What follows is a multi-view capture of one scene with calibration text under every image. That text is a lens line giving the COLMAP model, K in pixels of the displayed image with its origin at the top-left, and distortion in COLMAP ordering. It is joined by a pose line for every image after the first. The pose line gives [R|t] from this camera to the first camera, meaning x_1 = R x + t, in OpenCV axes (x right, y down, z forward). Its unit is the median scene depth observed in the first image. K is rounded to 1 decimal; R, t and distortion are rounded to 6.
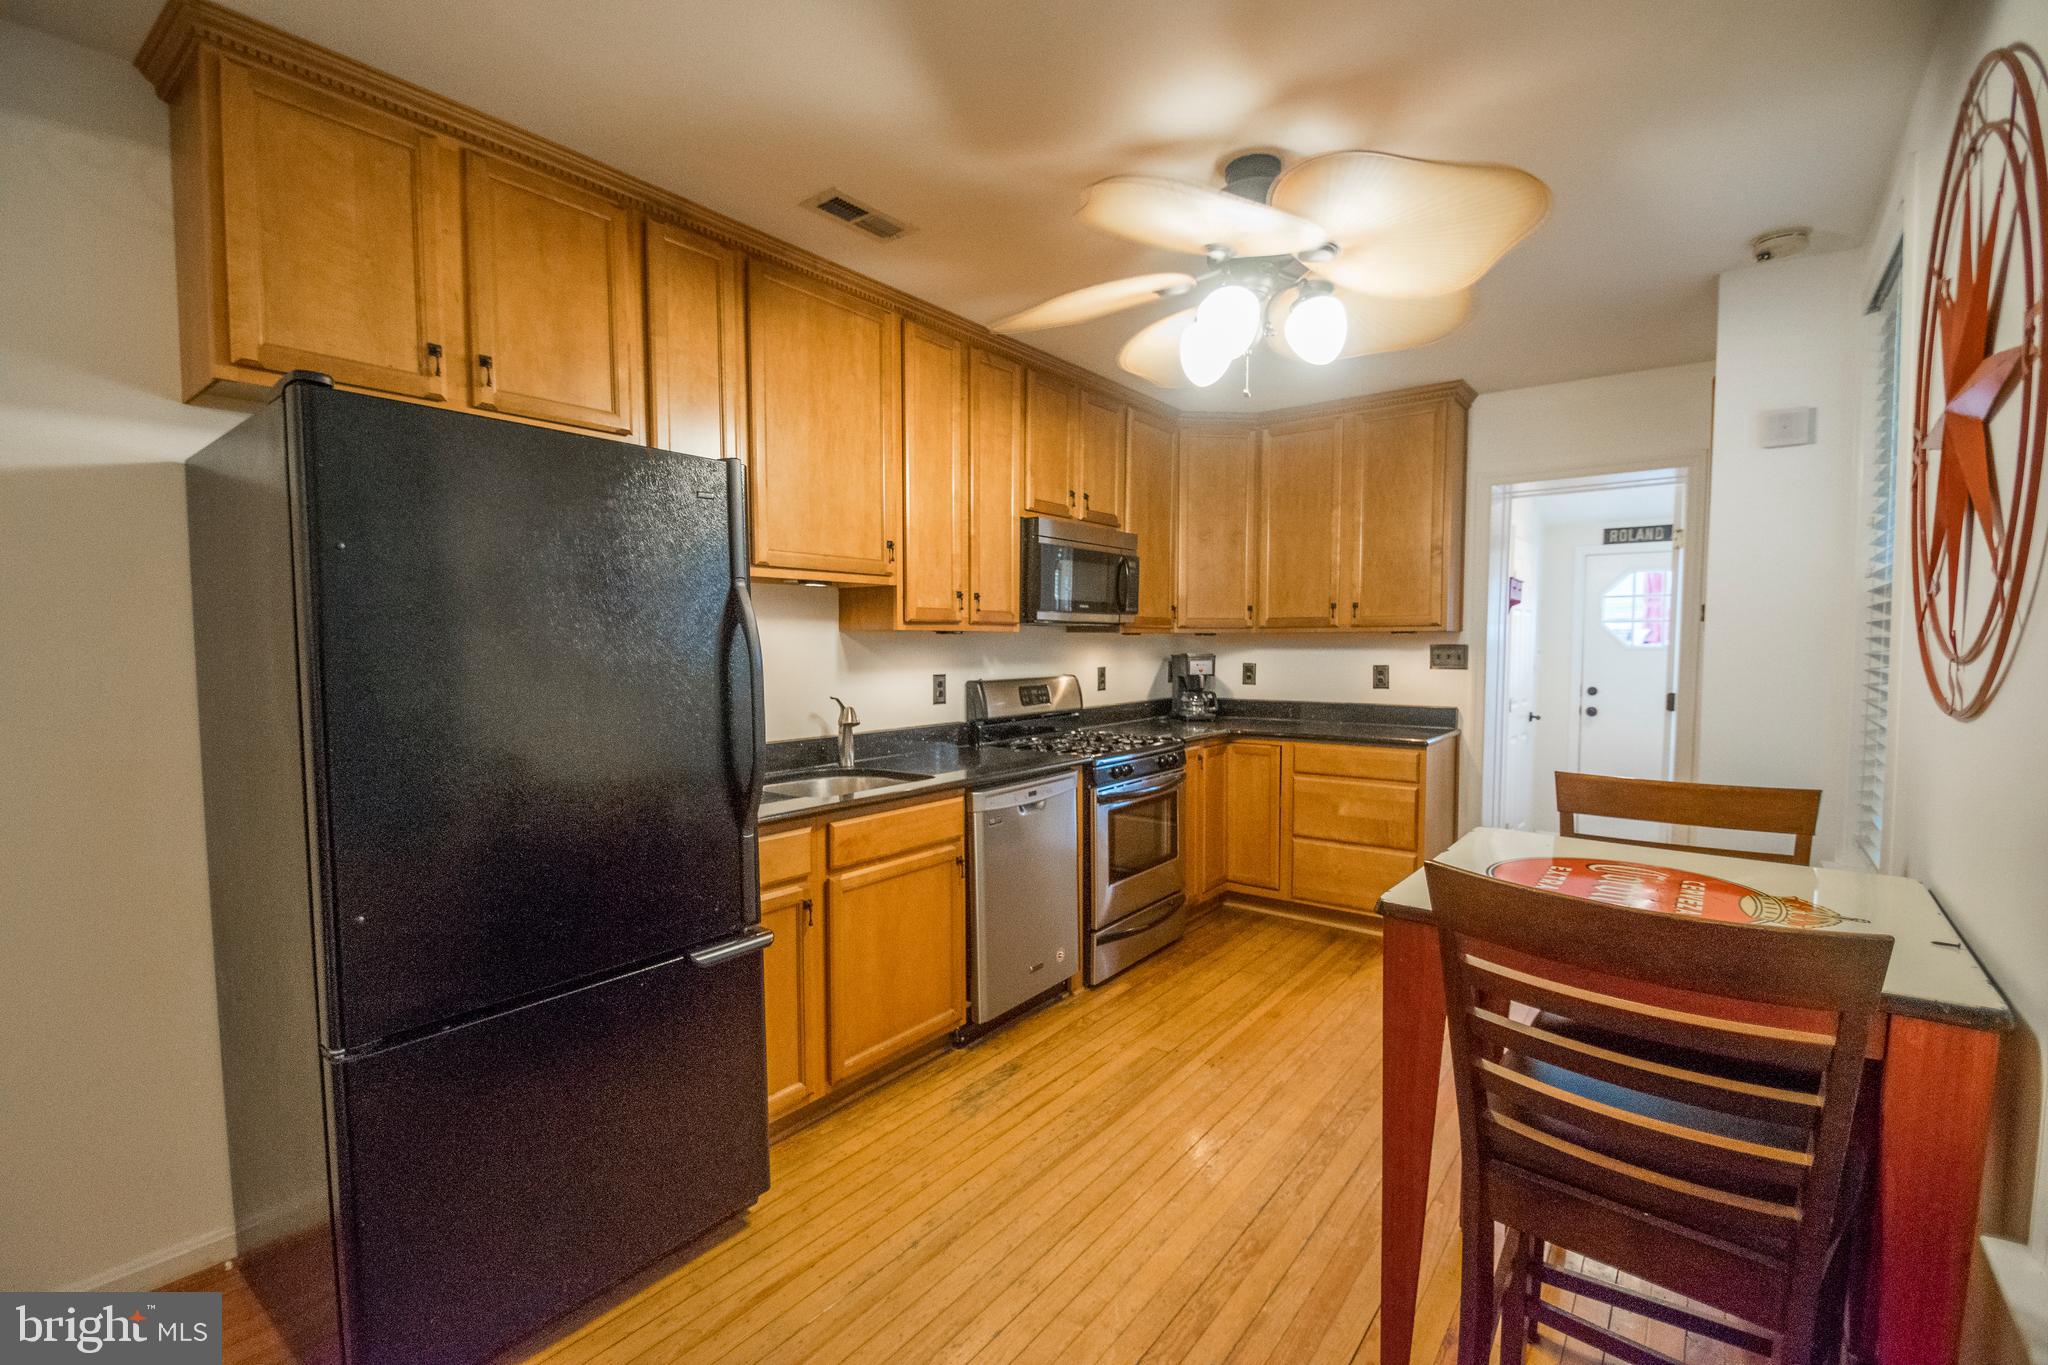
lens RADIAL K [[899.8, 0, 1029.0], [0, 899.8, 694.8], [0, 0, 1]] dist [0.000303, -0.003037]
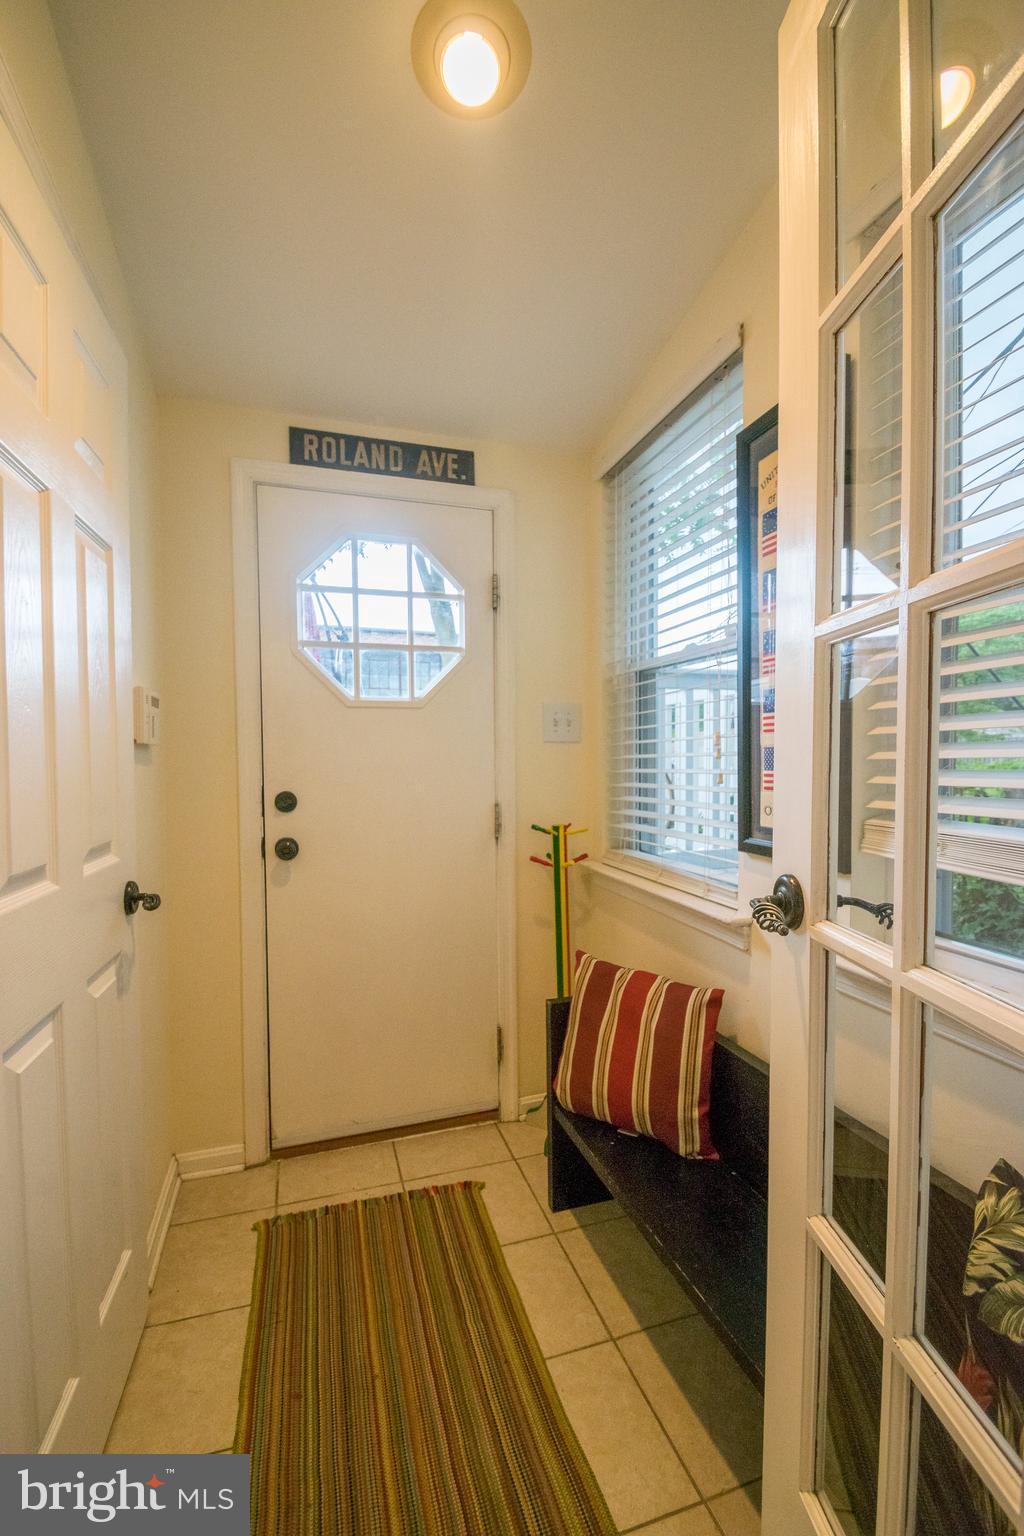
lens RADIAL K [[674.8, 0, 517.2], [0, 674.8, 774.0], [0, 0, 1]] dist [0.000303, -0.003037]
pose [[0.579052, -0.028649, 0.814787, 0.434447], [0.061526, 0.998068, -0.008632, -0.008059], [-0.812966, 0.055129, 0.579696, 0.733722]]
